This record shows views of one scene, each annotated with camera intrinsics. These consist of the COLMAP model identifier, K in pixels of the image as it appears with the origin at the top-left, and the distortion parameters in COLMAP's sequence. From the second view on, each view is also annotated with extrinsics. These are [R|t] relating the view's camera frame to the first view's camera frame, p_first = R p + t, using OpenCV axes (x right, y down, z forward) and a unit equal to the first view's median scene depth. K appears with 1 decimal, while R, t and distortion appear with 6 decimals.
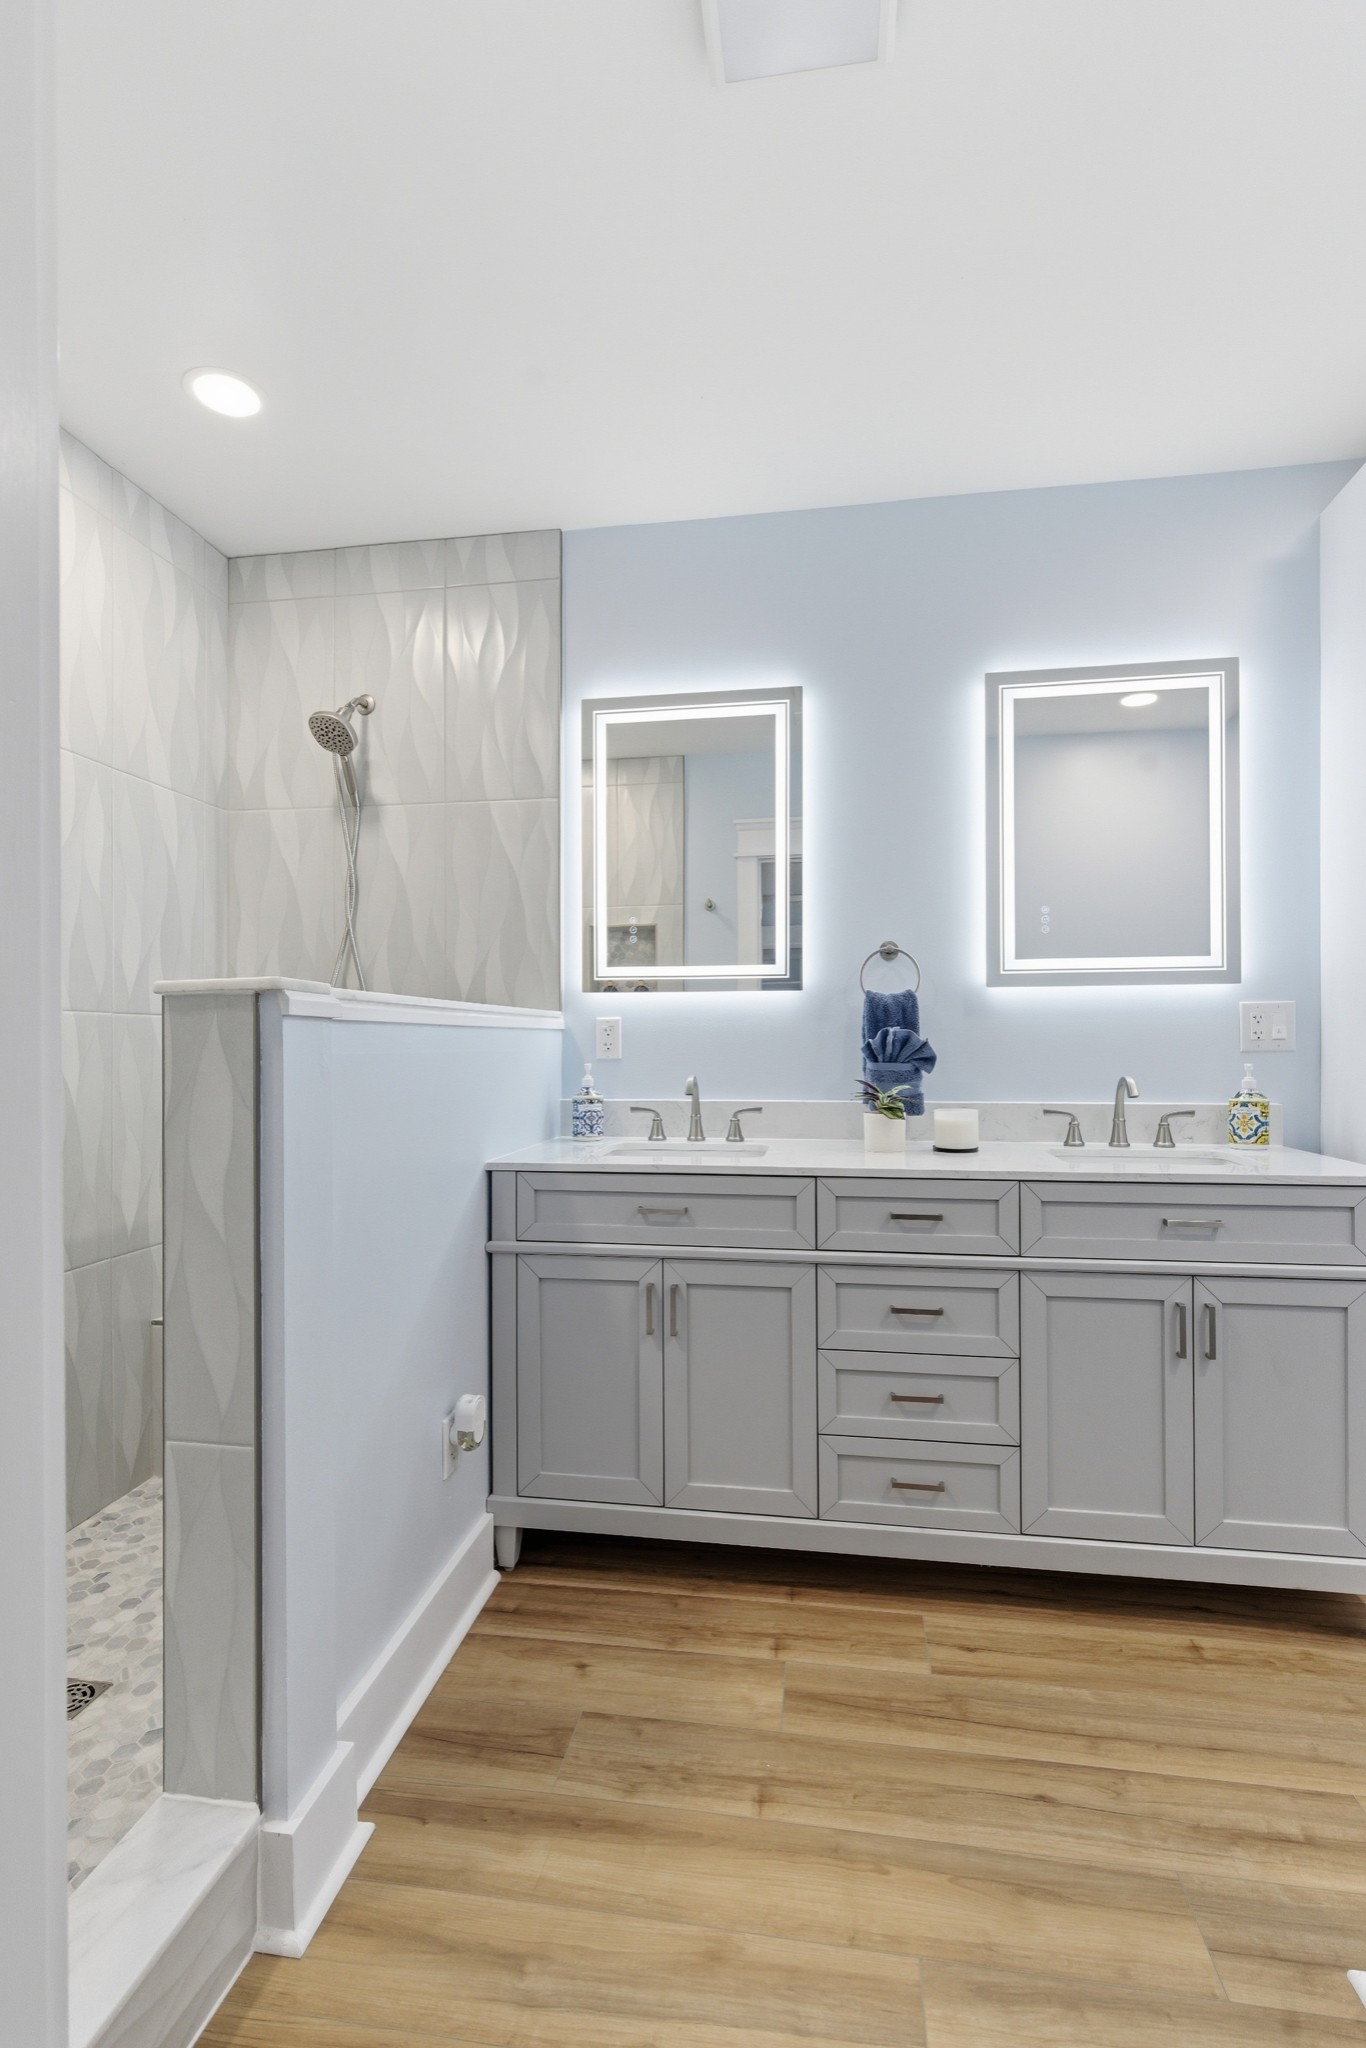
lens RADIAL K [[960.6, 0, 669.1], [0, 960.6, 1036.7], [0, 0, 1]] dist [0.002347, -0.002521]
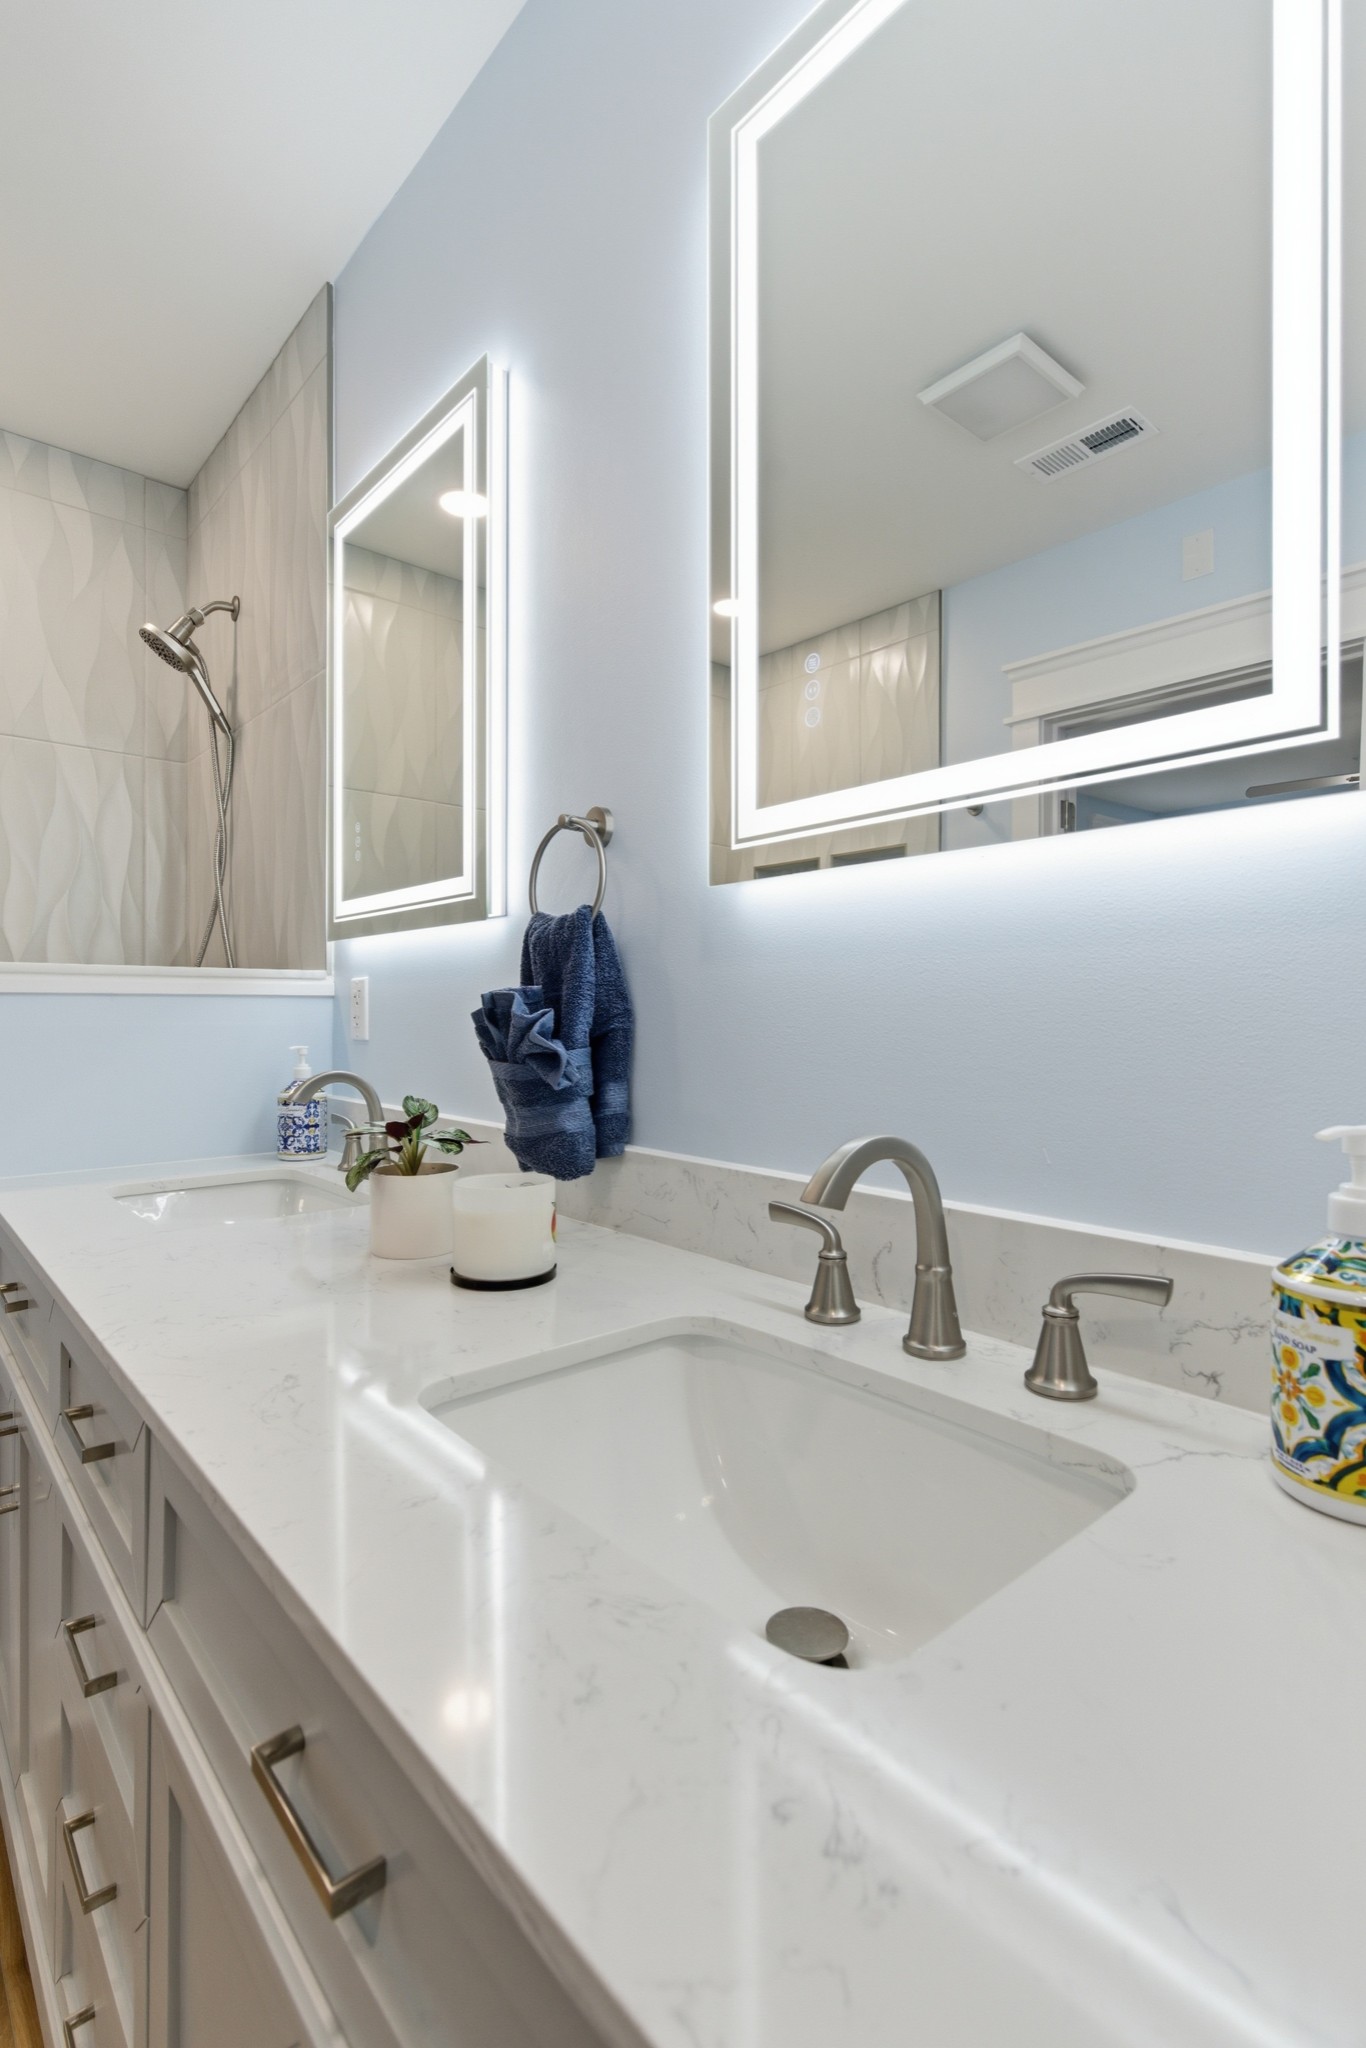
lens RADIAL K [[960.6, 0, 692.6], [0, 960.6, 1012.2], [0, 0, 1]] dist [0.002347, -0.002521]
pose [[0.774245, 0.002801, -0.632880, 0.856351], [0.004728, 0.999937, 0.010210, -0.003111], [0.632868, -0.010897, 0.774183, 0.988683]]
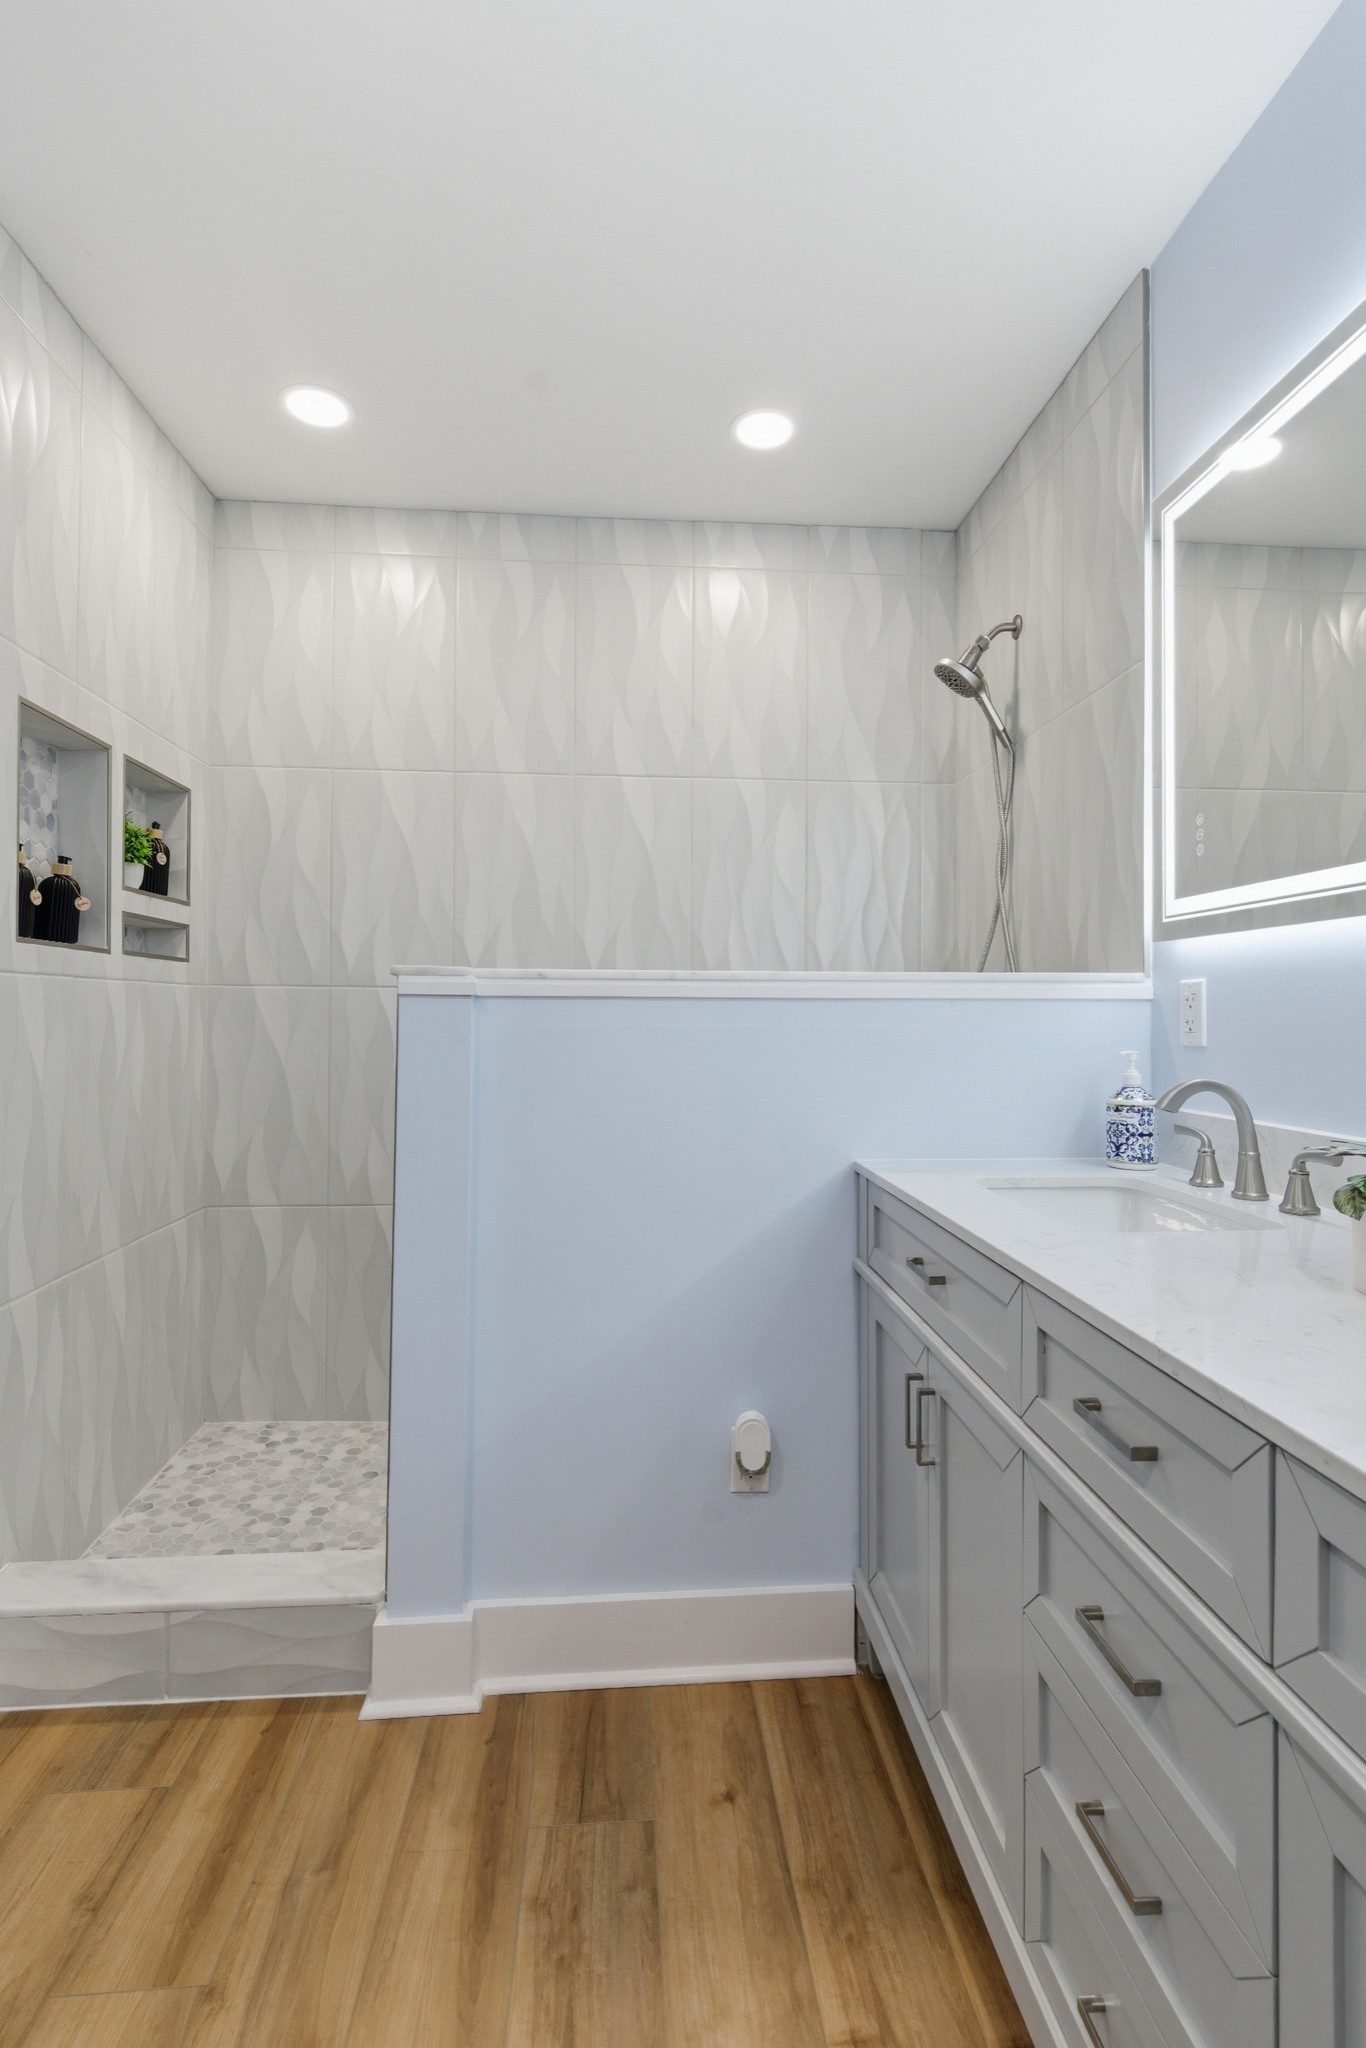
lens RADIAL K [[960.6, 0, 687.4], [0, 960.6, 994.0], [0, 0, 1]] dist [0.002347, -0.002521]
pose [[0.236412, -0.014645, -0.971542, 0.741398], [0.001207, 0.999890, -0.014779, -0.003524], [0.971652, 0.002321, 0.236404, 0.832671]]
